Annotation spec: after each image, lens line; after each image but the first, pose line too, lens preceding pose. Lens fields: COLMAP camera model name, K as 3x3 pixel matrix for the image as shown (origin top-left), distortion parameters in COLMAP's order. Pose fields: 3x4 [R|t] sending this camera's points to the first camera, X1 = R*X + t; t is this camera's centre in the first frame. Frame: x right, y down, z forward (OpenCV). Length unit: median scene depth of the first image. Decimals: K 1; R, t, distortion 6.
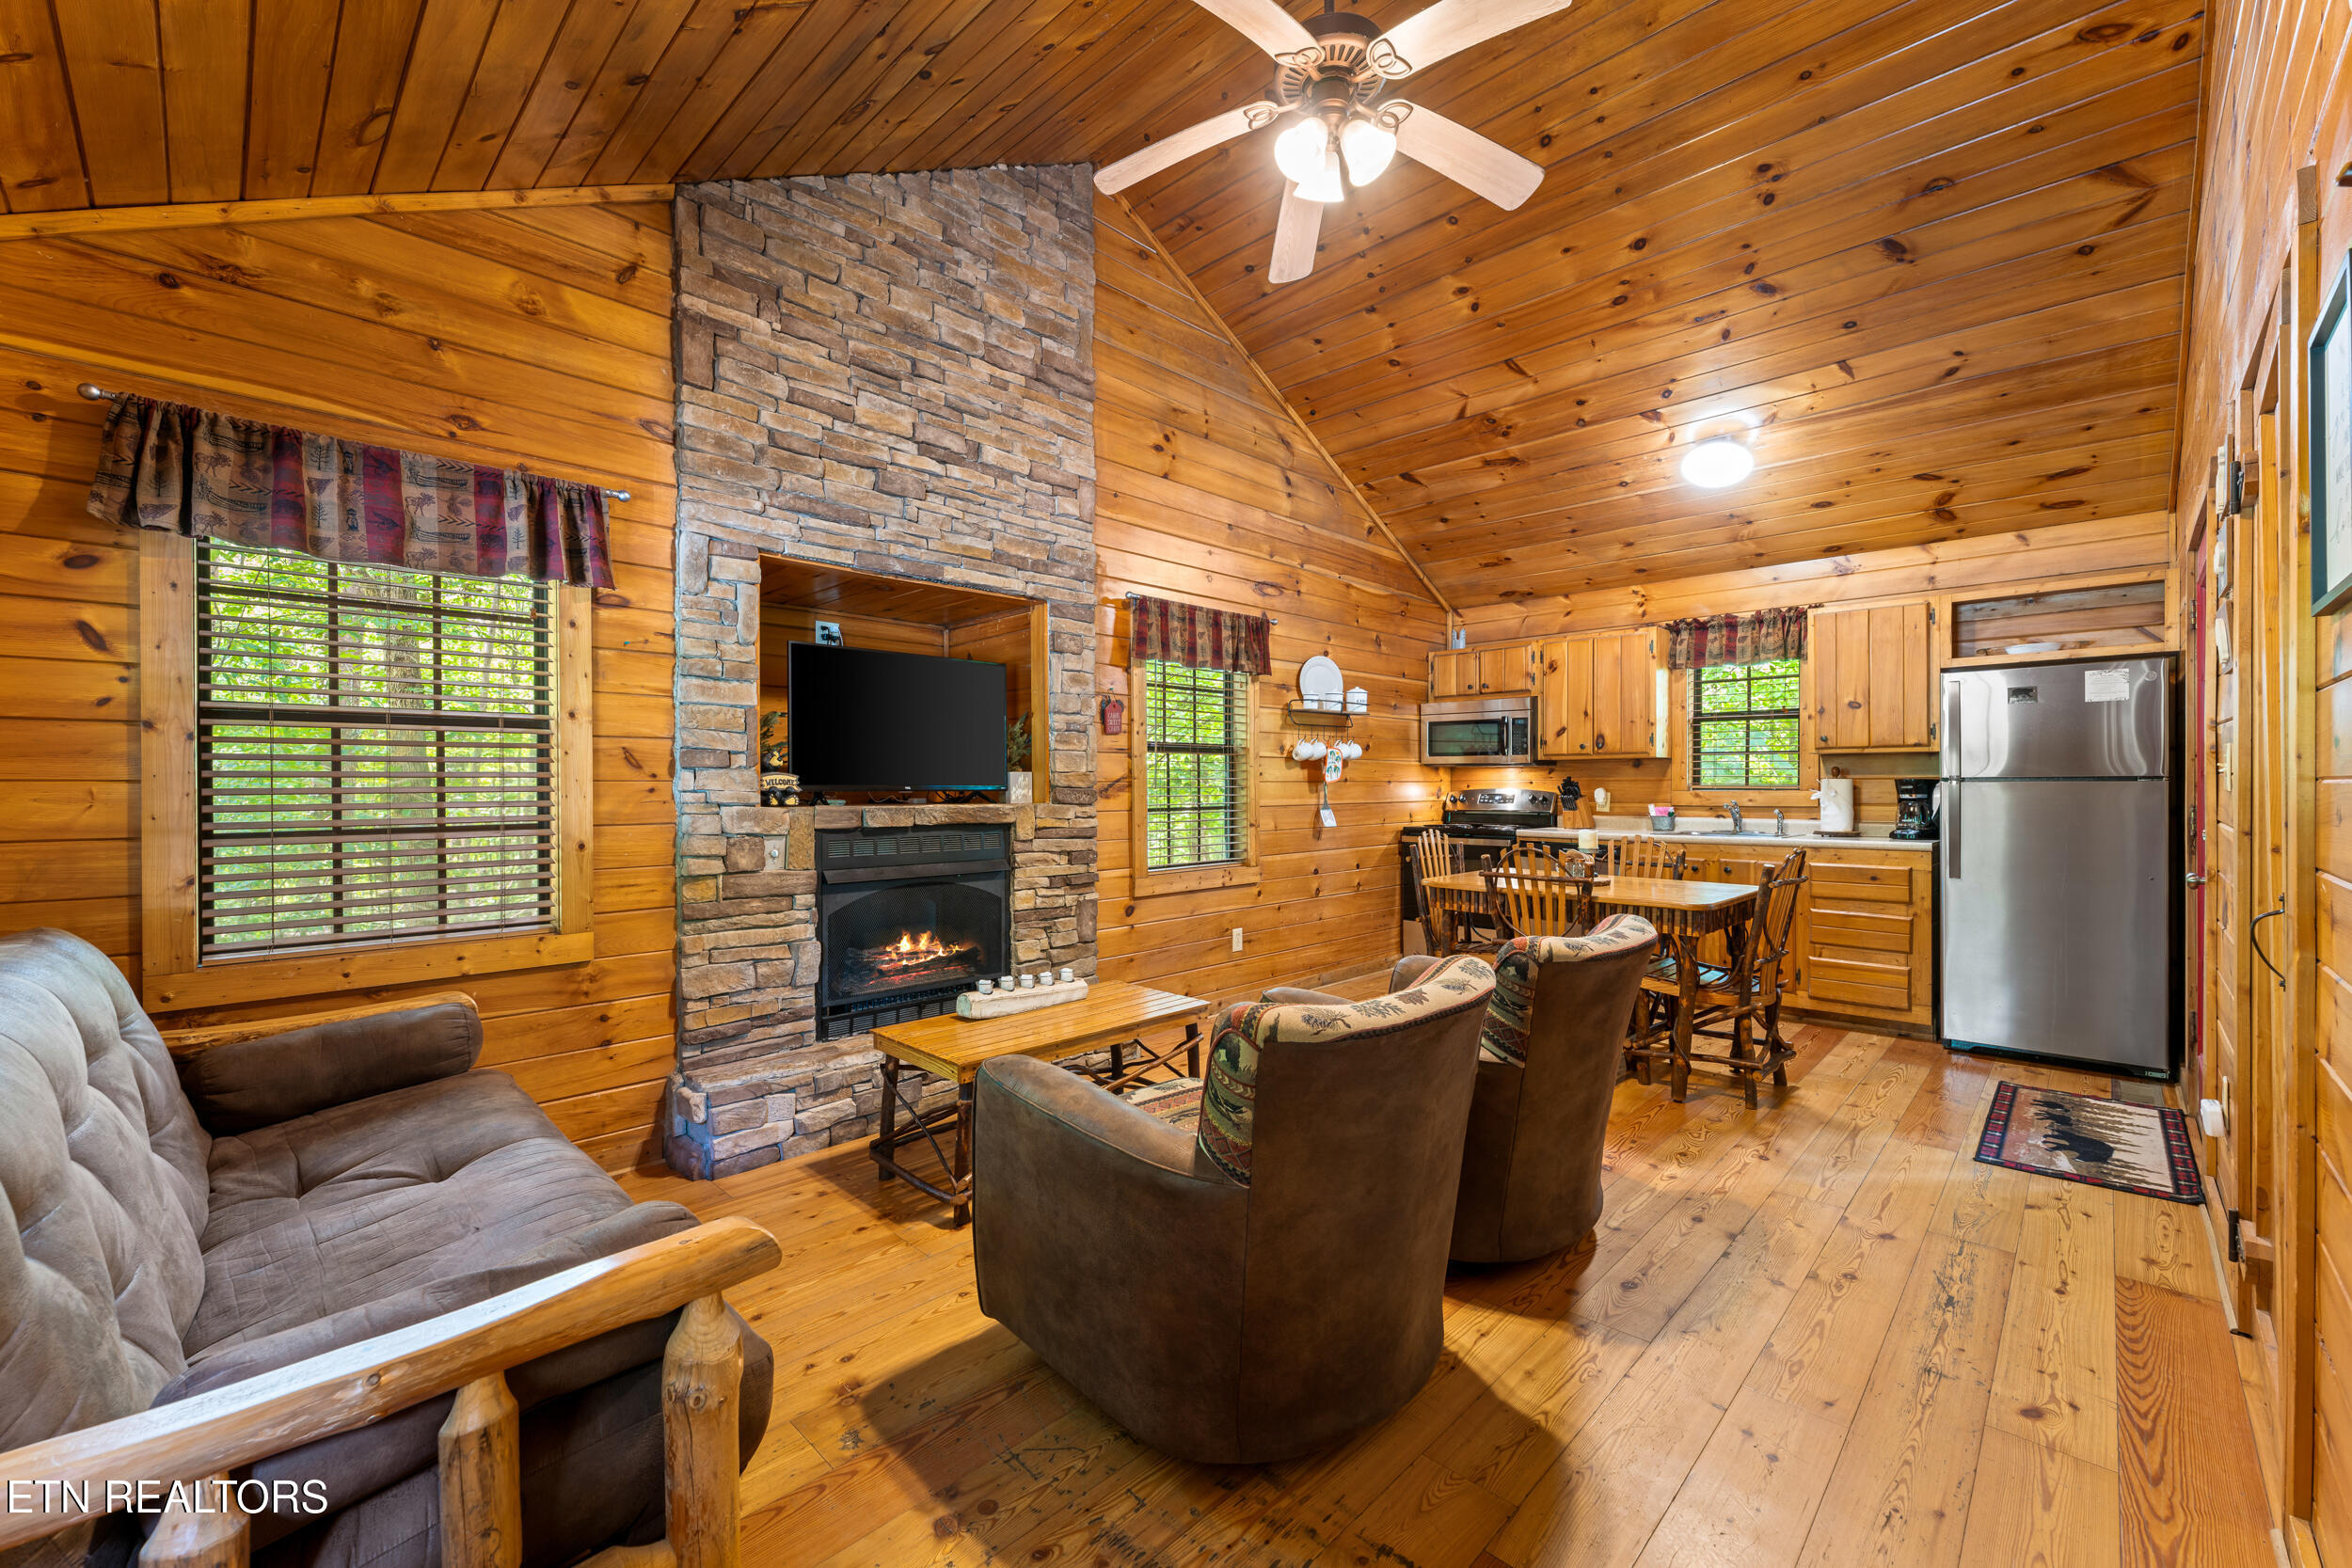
lens RADIAL K [[951.0, 0, 1175.0], [0, 951.0, 789.1], [0, 0, 1]] dist [-0.000520, -0.000553]
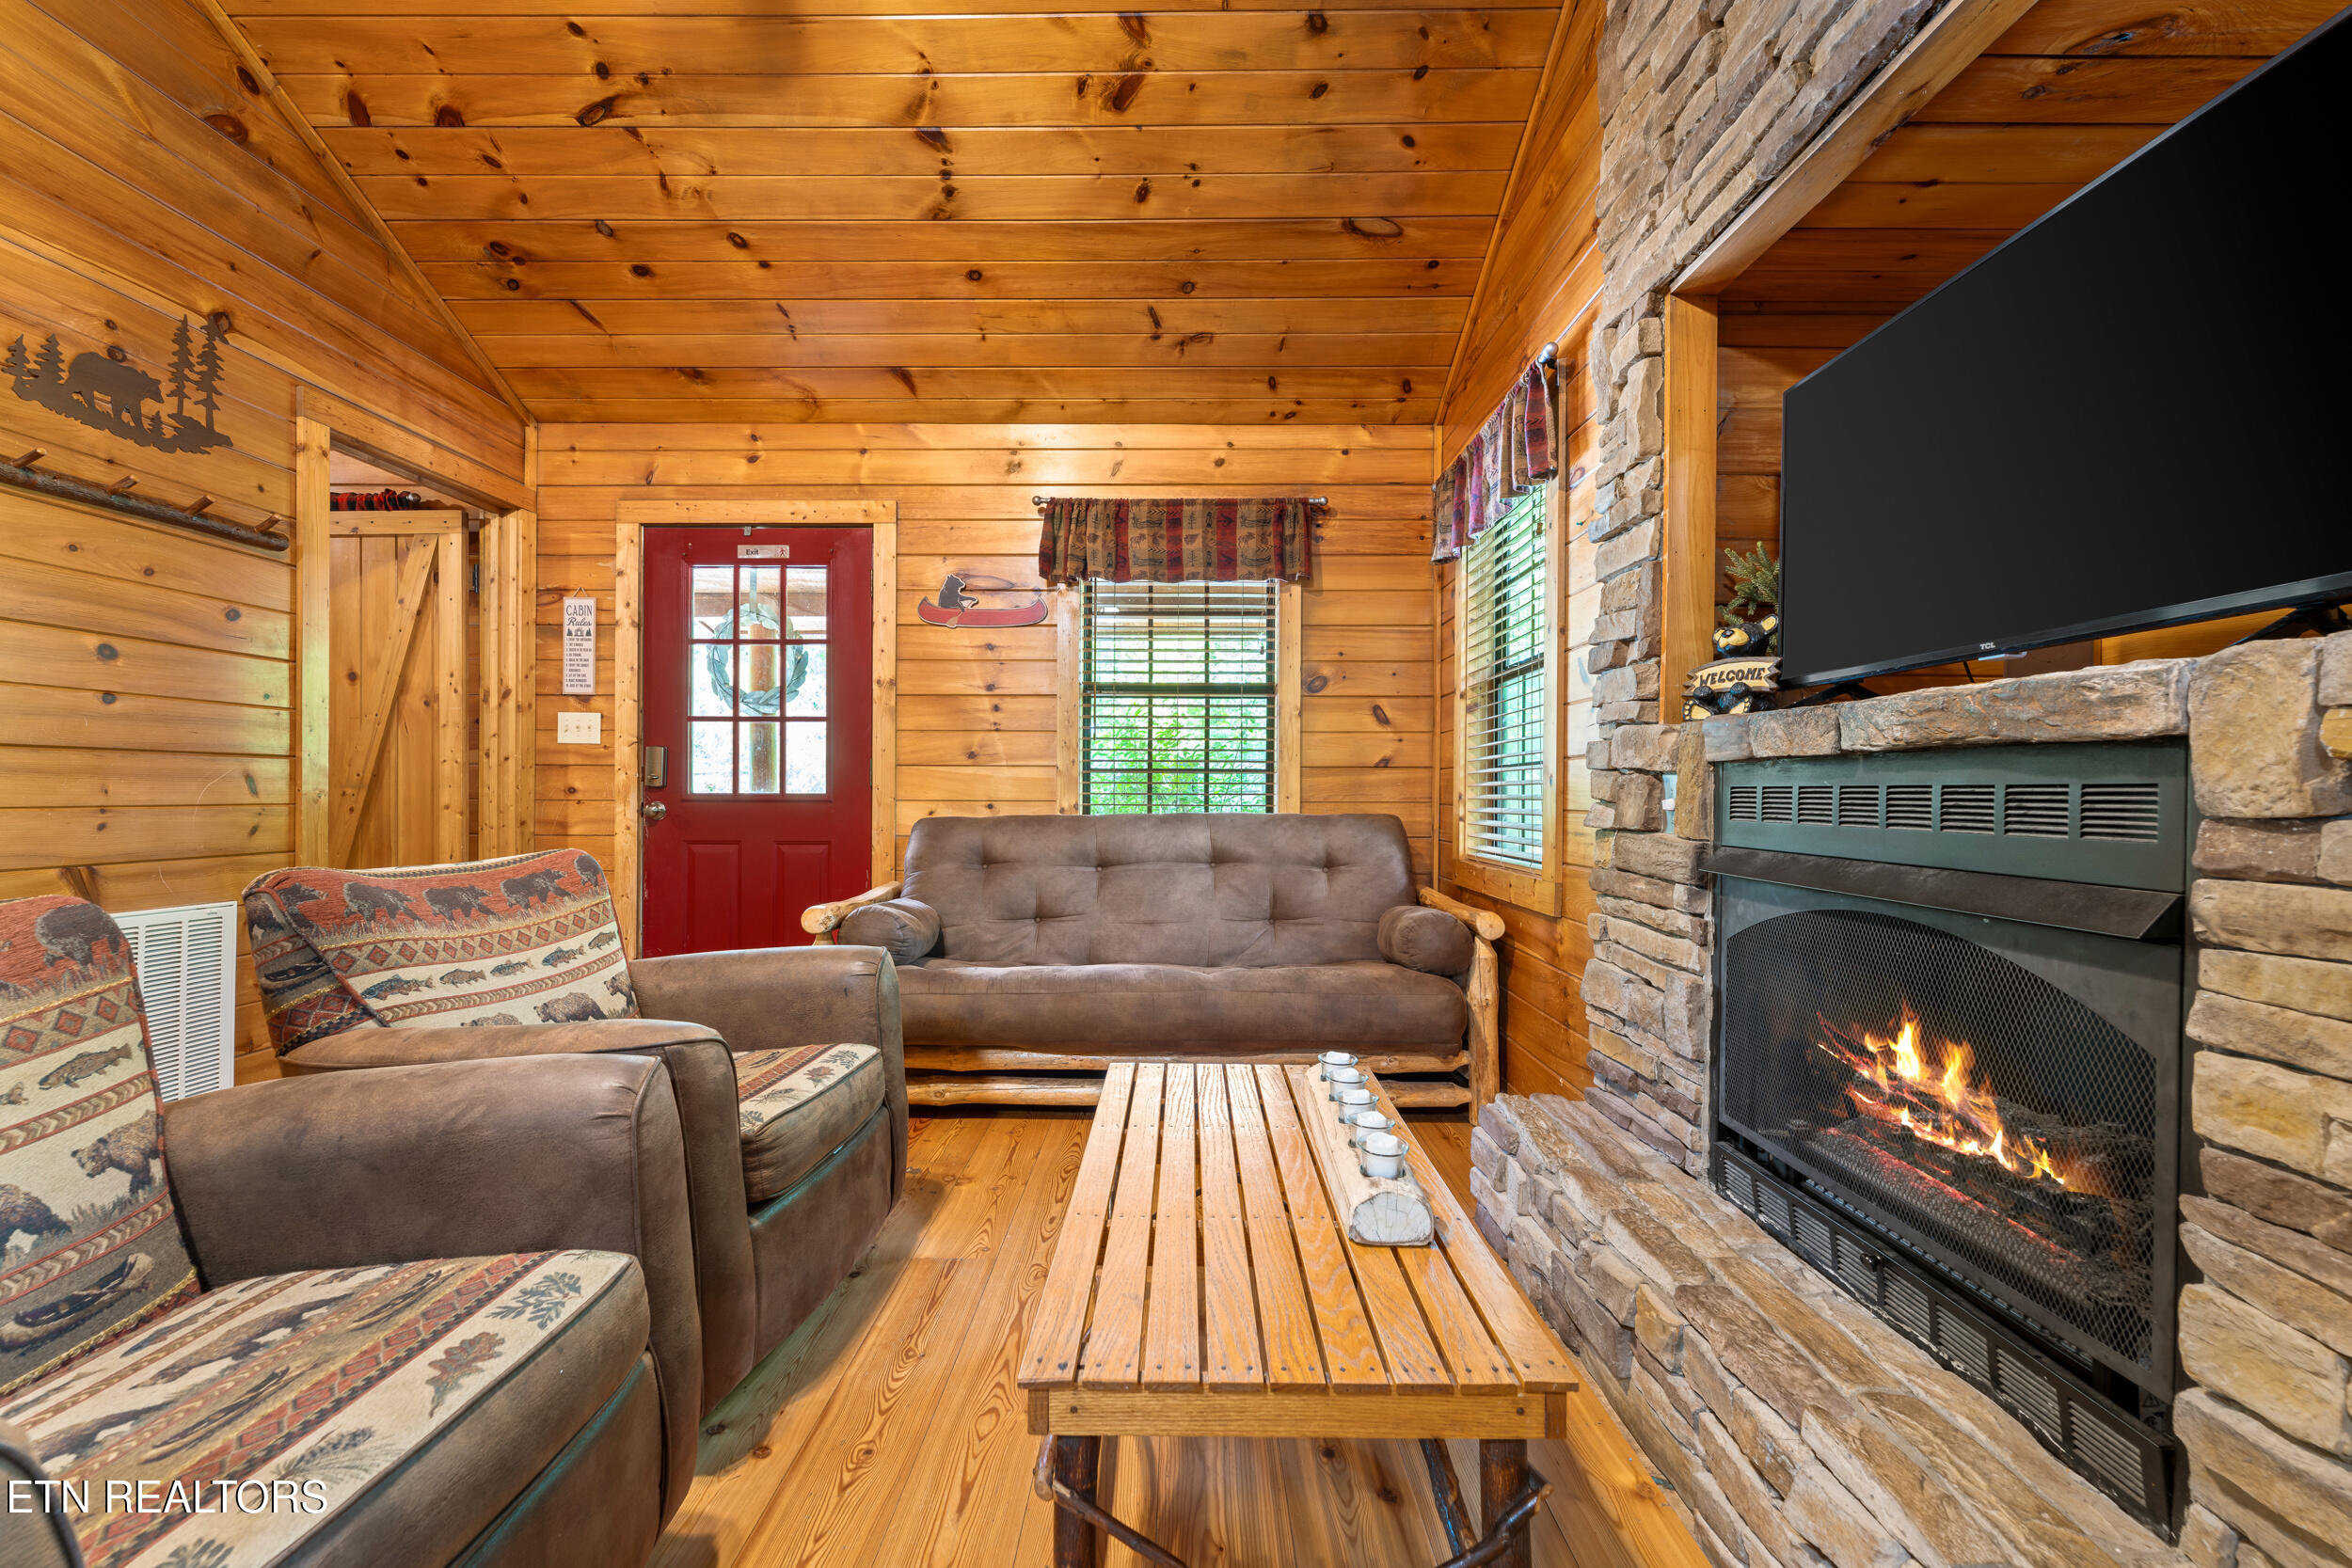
lens RADIAL K [[951.0, 0, 1178.3], [0, 951.0, 801.6], [0, 0, 1]] dist [-0.000520, -0.000553]
pose [[-0.717966, 0.009589, -0.696012, 0.141116], [-0.001114, 0.999888, 0.014925, 0.043271], [0.696078, 0.011491, -0.717875, 0.904562]]
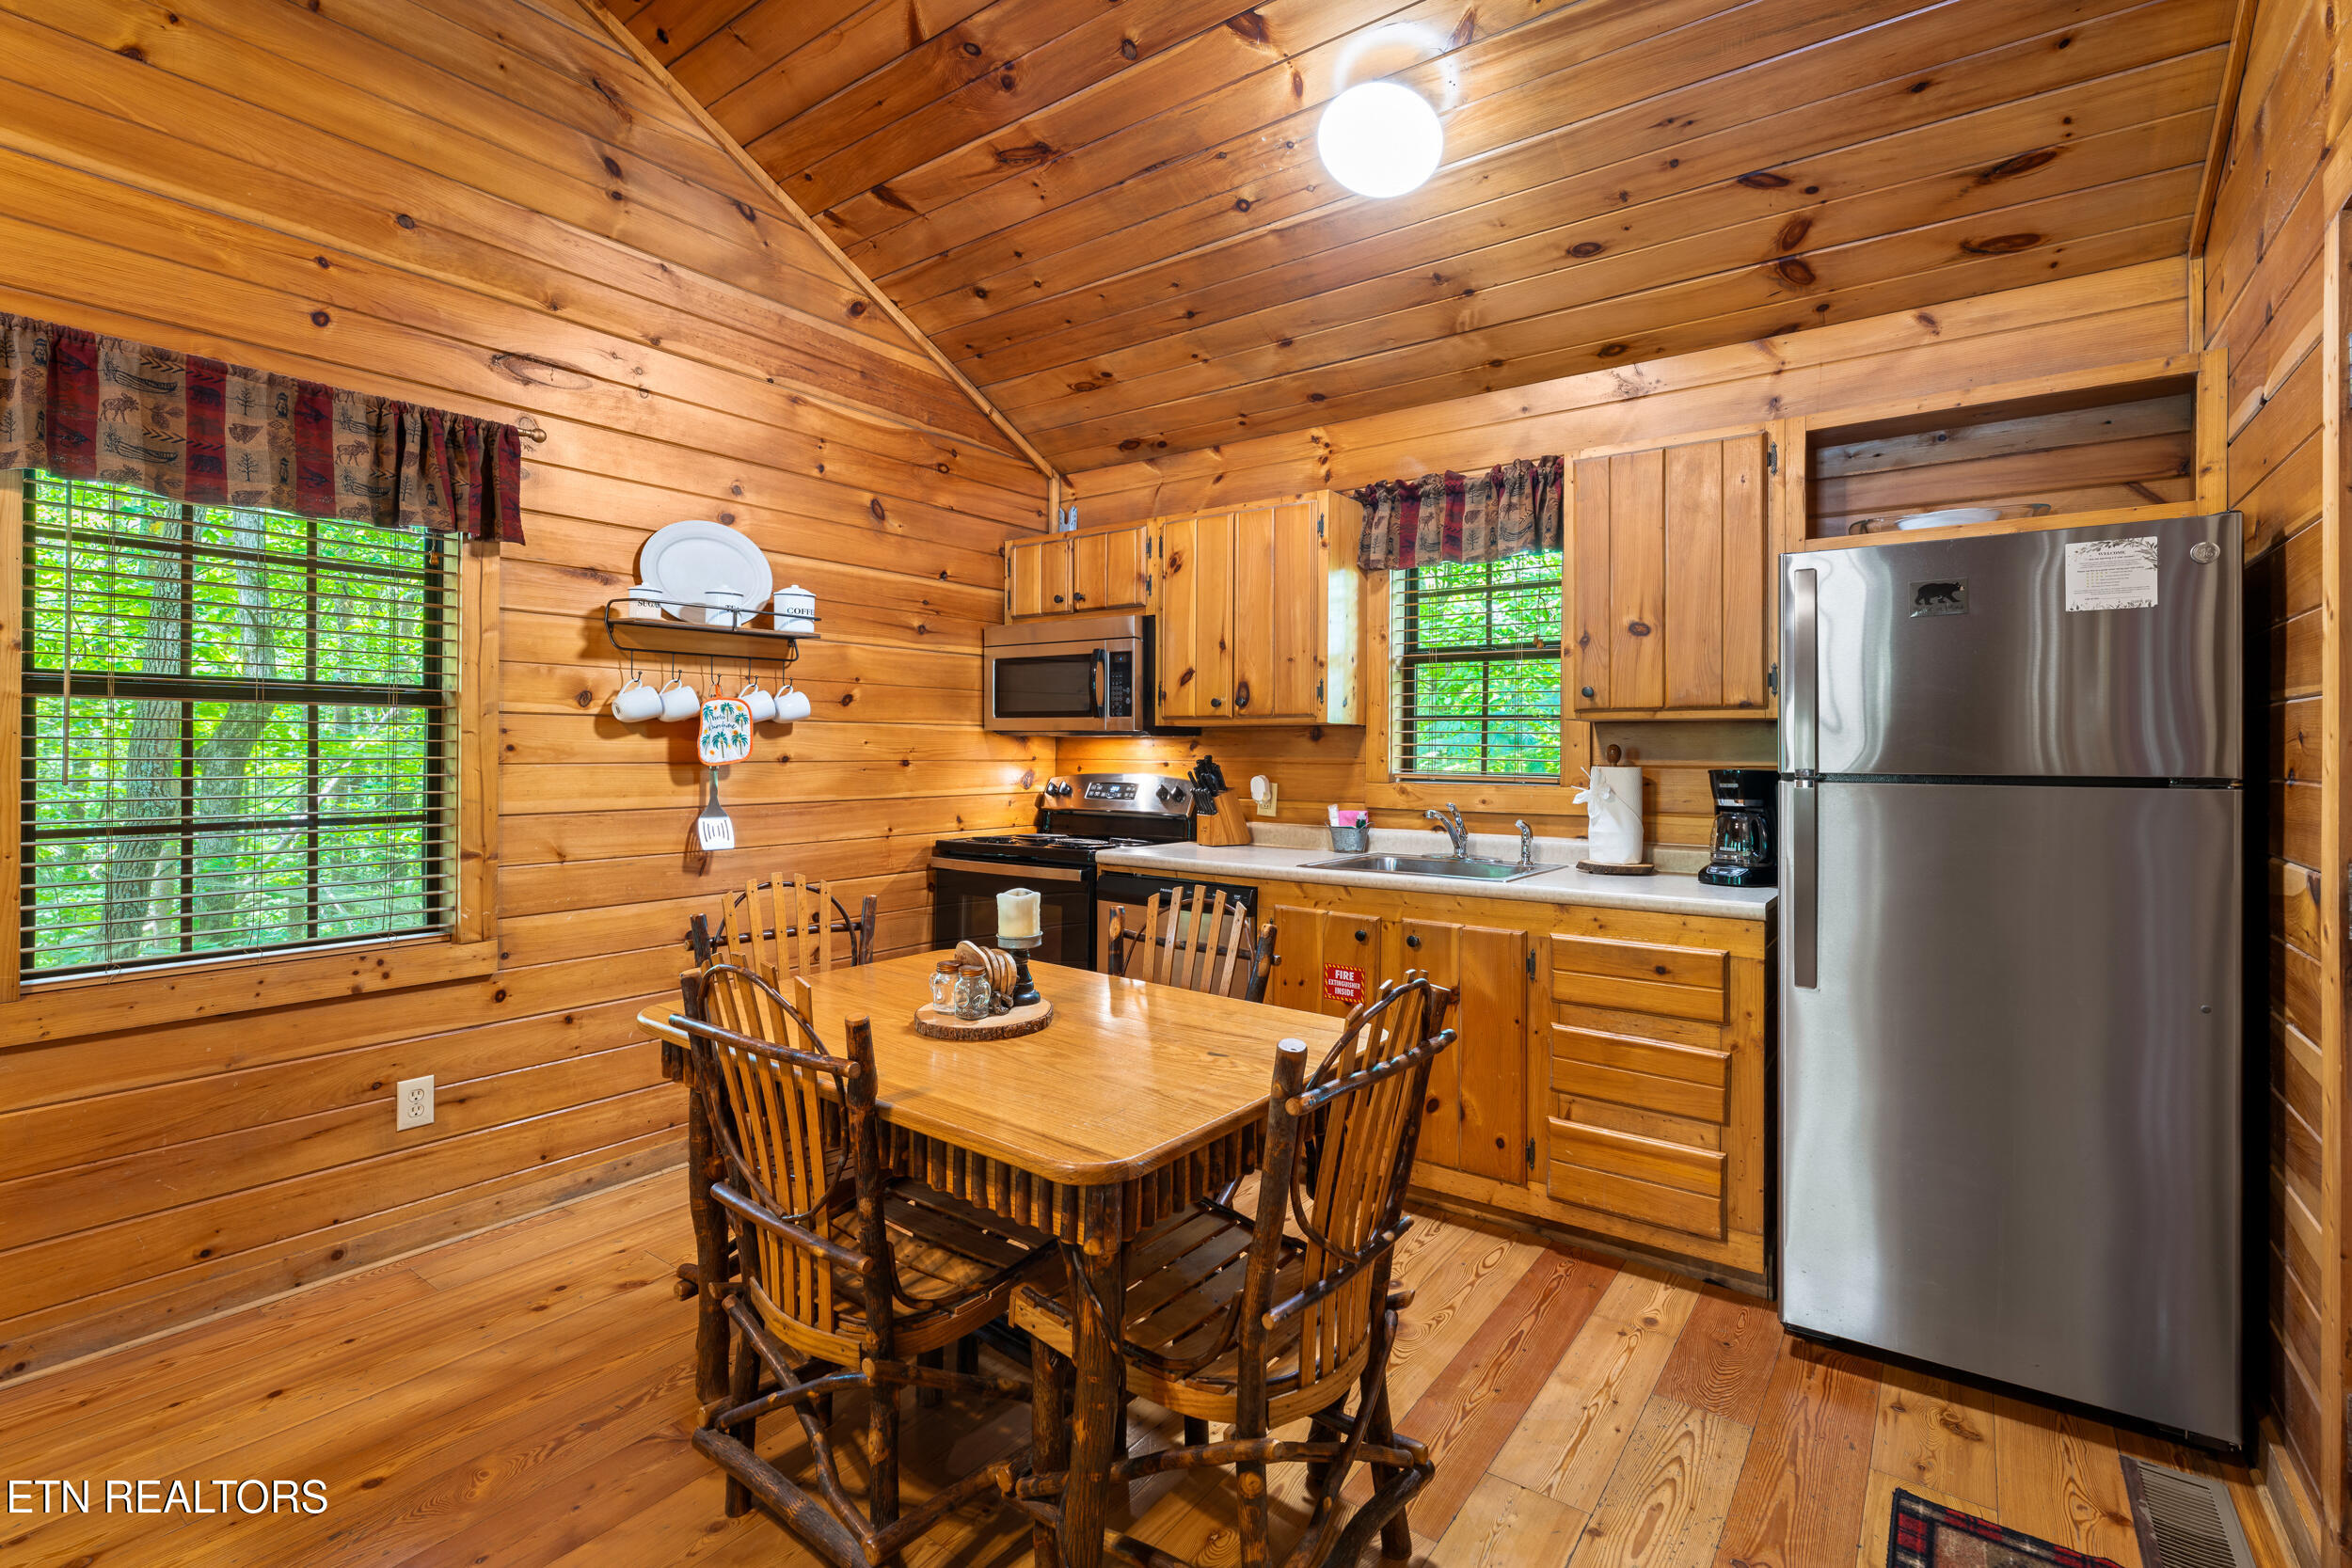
lens RADIAL K [[1056.2, 0, 1175.0], [0, 1056.2, 747.4], [0, 0, 1]] dist [-0.000938, 0.000170]
pose [[0.991201, 0.008962, 0.132060, 0.423027], [-0.008027, 0.999939, -0.007610, -0.017649], [-0.132120, 0.006483, 0.991212, 0.501004]]
